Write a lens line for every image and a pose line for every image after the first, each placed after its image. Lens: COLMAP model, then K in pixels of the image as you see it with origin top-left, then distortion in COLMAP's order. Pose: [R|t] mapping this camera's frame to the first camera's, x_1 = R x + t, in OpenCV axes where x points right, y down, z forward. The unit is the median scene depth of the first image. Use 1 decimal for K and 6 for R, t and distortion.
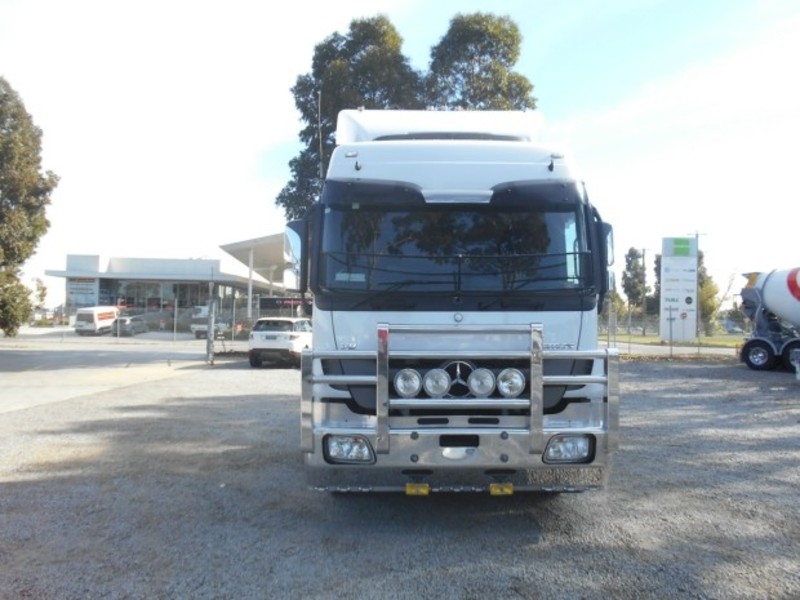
lens RADIAL K [[617.3, 0, 400.0], [0, 617.3, 300.0], [0, 0, 1]] dist [-0.045190, -0.000524]
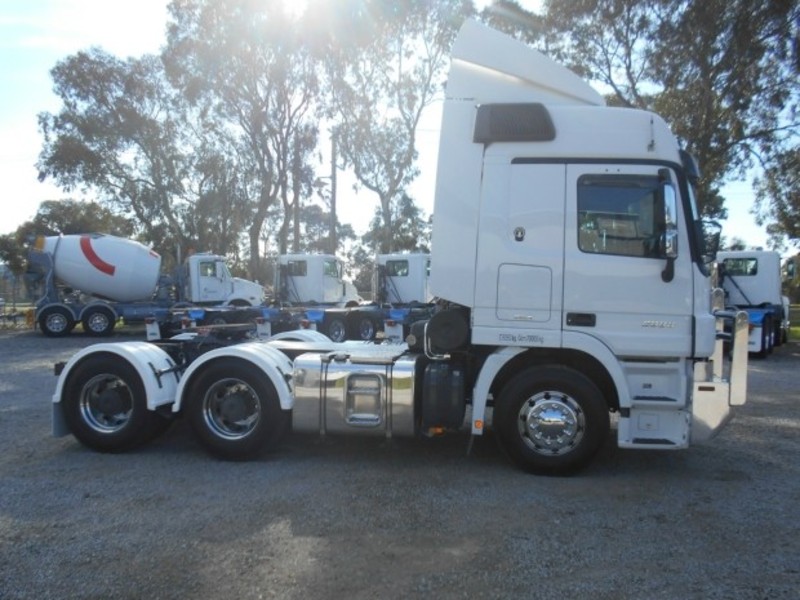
lens RADIAL K [[619.0, 0, 398.0], [0, 619.0, 302.7], [0, 0, 1]] dist [-0.048359, 0.043353]
pose [[0.142178, -0.020233, 0.989634, -1.212412], [-0.040824, 0.998821, 0.026286, 0.052222], [-0.988999, -0.044138, 0.141185, 1.317540]]
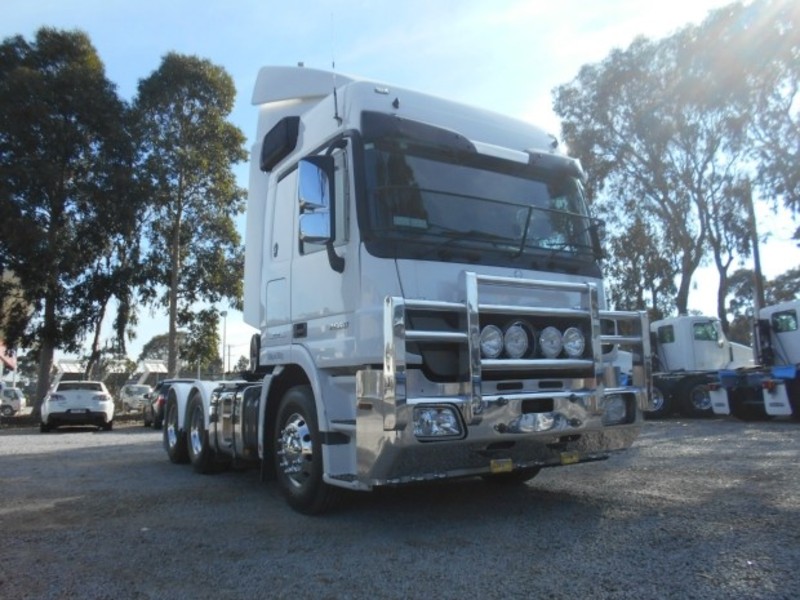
lens RADIAL K [[619.0, 0, 398.0], [0, 619.0, 302.7], [0, 0, 1]] dist [-0.048359, 0.043353]
pose [[0.849020, 0.044518, 0.526482, -0.511002], [0.015416, 0.993933, -0.108905, 0.157170], [-0.528136, 0.100579, 0.843182, 0.293702]]
